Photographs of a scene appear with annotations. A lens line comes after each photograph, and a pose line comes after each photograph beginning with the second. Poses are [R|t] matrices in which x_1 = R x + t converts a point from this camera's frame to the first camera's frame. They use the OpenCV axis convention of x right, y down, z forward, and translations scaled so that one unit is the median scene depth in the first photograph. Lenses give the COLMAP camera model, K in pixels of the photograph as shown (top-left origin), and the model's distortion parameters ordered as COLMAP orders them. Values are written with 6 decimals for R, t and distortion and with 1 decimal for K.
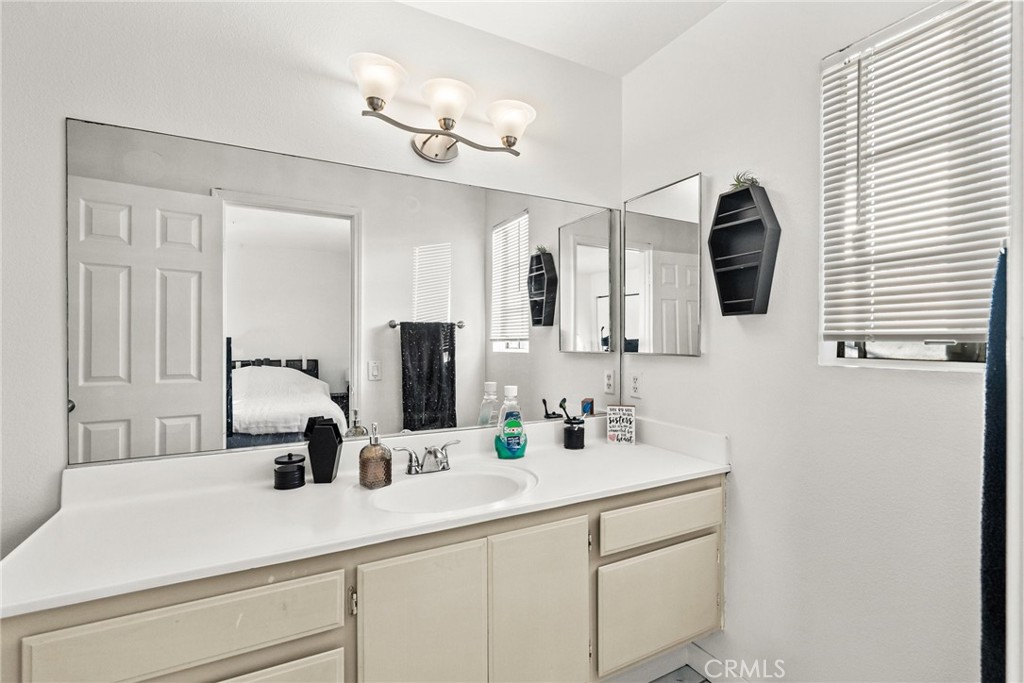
lens RADIAL K [[473.0, 0, 511.9], [0, 473.0, 343.2], [0, 0, 1]] dist [-0.002552, 0.000831]
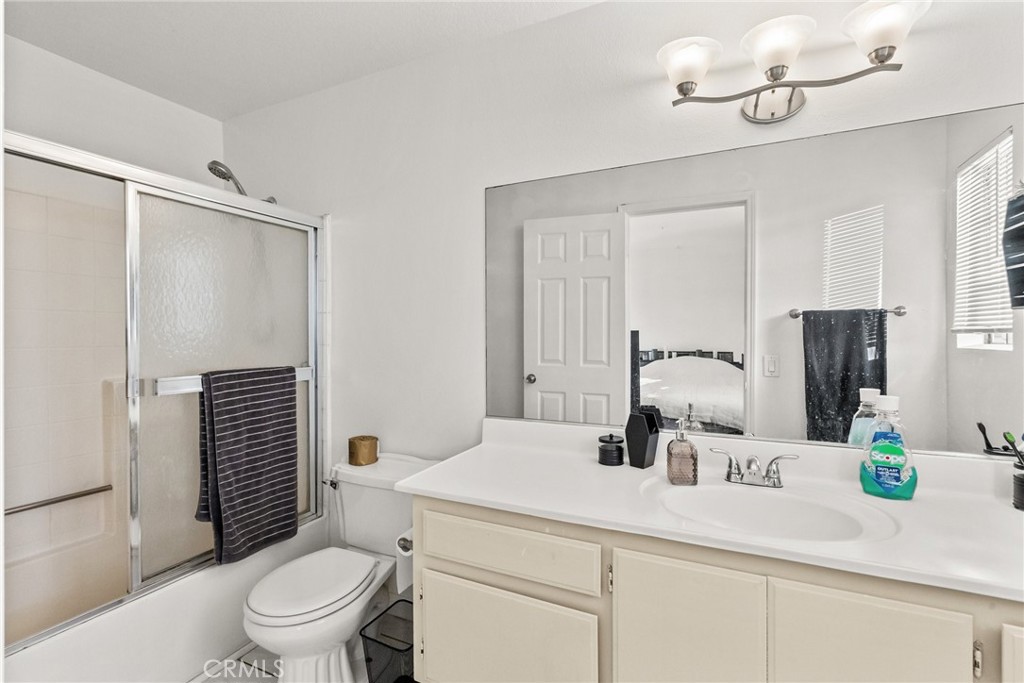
lens RADIAL K [[465.4, 0, 507.7], [0, 465.4, 337.0], [0, 0, 1]] dist [-0.000326, 0.001061]
pose [[0.591355, 0.003312, -0.806405, 0.227947], [-0.000290, 0.999992, 0.003894, -0.001317], [0.806411, -0.002069, 0.591351, 0.121589]]
